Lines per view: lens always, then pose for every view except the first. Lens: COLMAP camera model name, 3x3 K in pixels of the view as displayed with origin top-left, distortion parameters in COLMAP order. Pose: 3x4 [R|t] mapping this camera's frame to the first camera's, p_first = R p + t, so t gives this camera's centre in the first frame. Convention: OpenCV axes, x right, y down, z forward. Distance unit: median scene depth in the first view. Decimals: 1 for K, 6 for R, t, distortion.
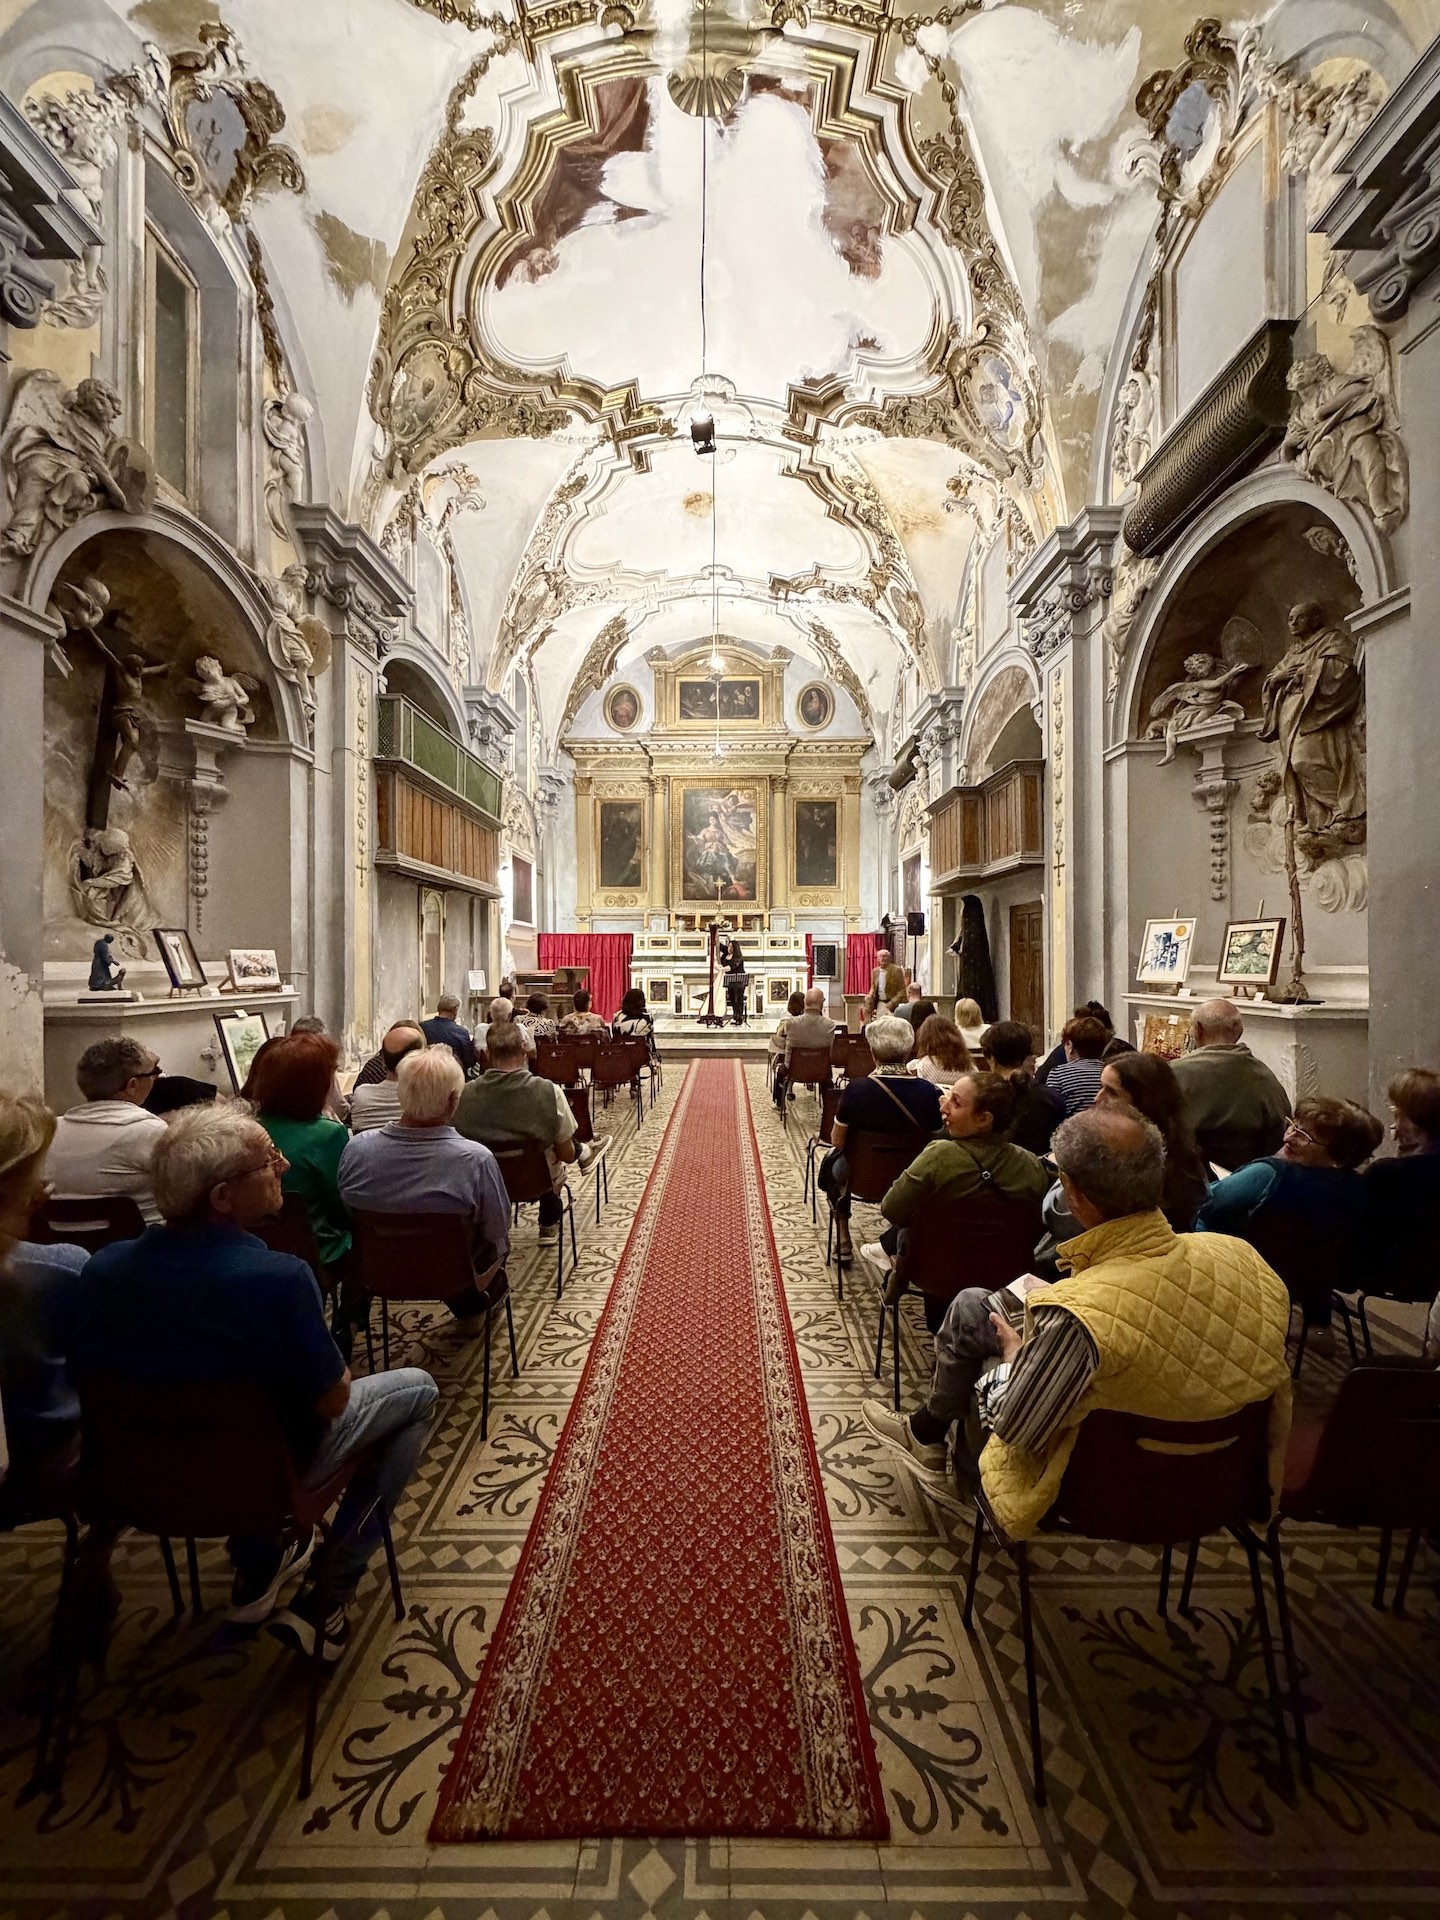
lens RADIAL K [[773.7, 0, 720.0], [0, 773.7, 960.0], [0, 0, 1]] dist [-0.012576, -0.000040]
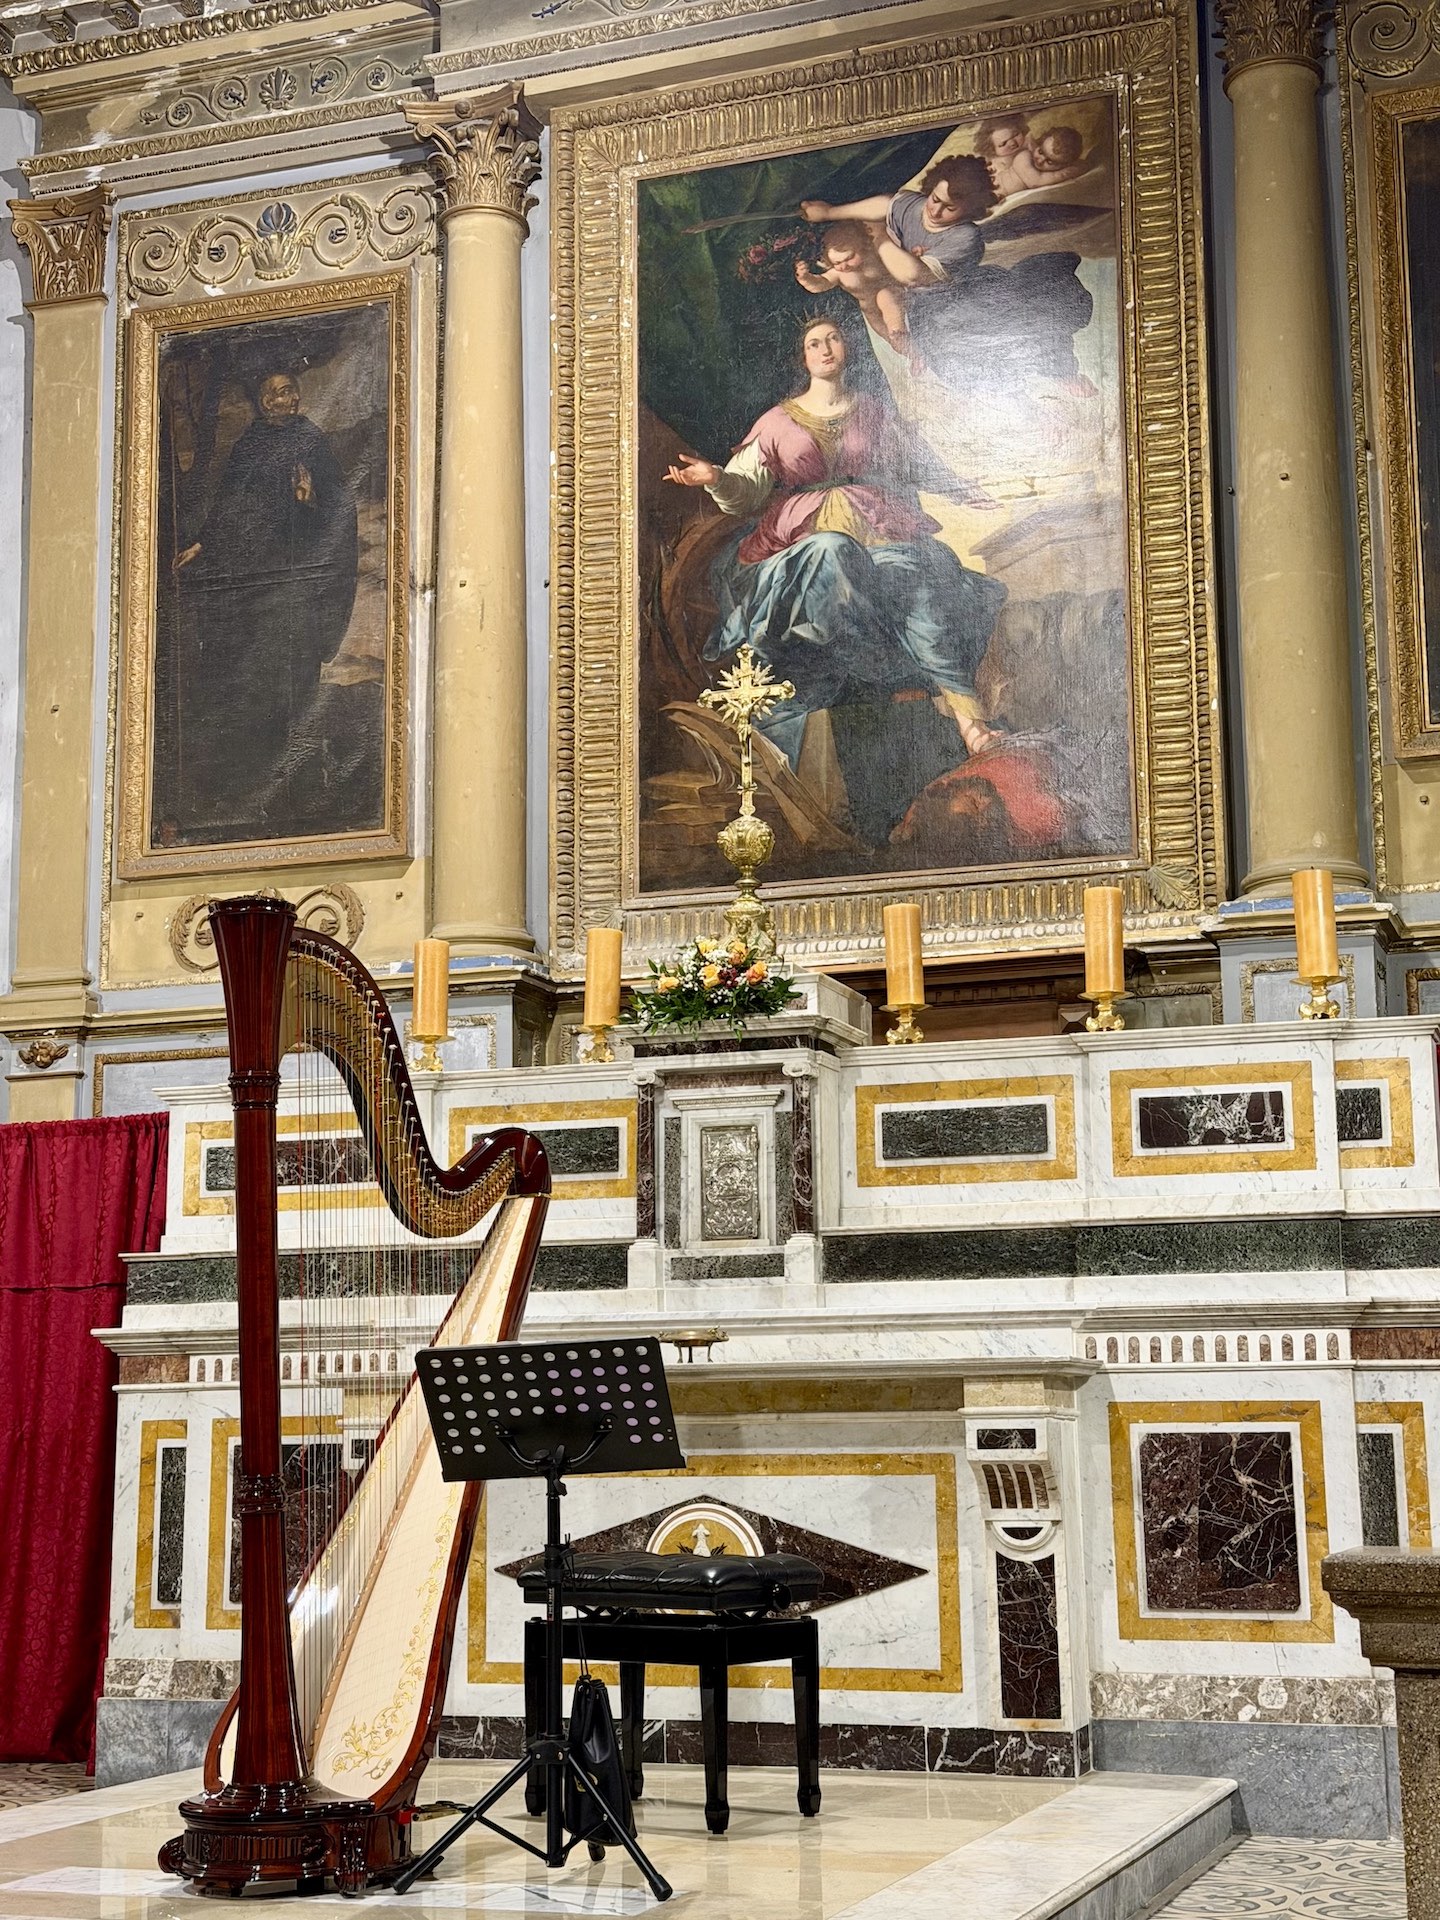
lens RADIAL K [[2711.6, 0, 720.0], [0, 2711.6, 960.0], [0, 0, 1]] dist [0.199403, -0.392943]
pose [[0.944386, -0.066742, -0.321995, 0.143988], [0.010965, 0.985033, -0.172015, 0.026727], [0.328656, 0.158918, 0.930983, 0.573487]]
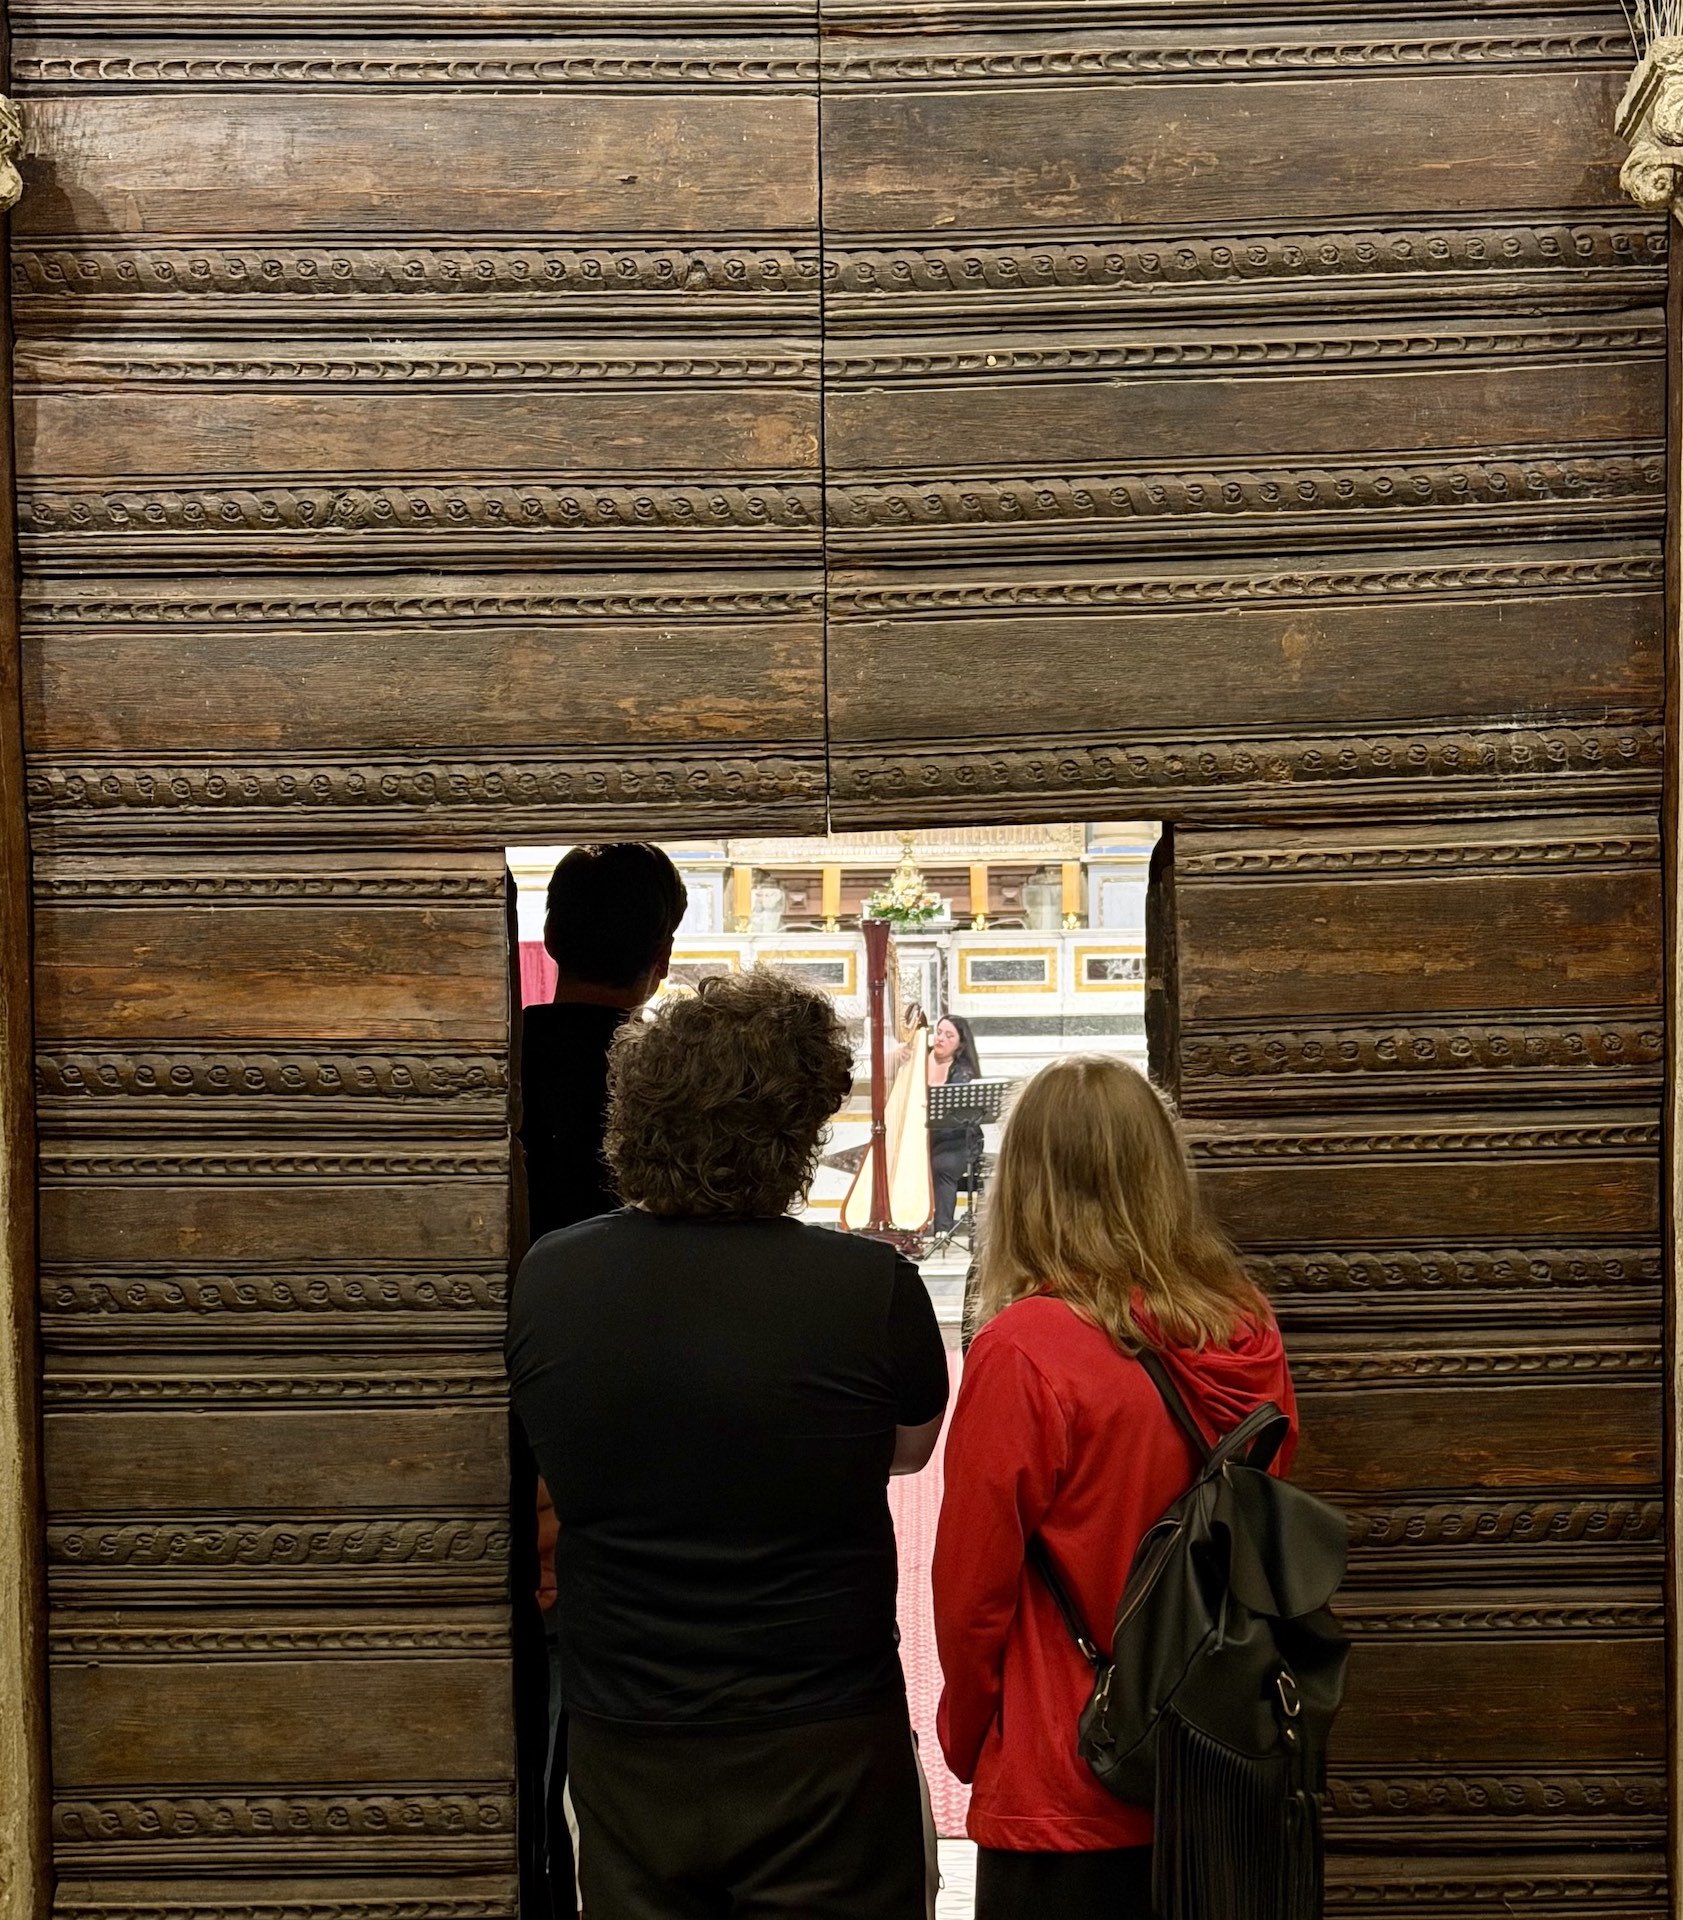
lens RADIAL K [[3878.4, 0, 841.5], [0, 3878.4, 960.0], [0, 0, 1]] dist [-0.011557, -0.003790]
pose [[0.999706, -0.011474, -0.021369, 0.005301], [0.011272, 0.999890, -0.009589, -0.012537], [0.021476, 0.009346, 0.999726, -0.432728]]
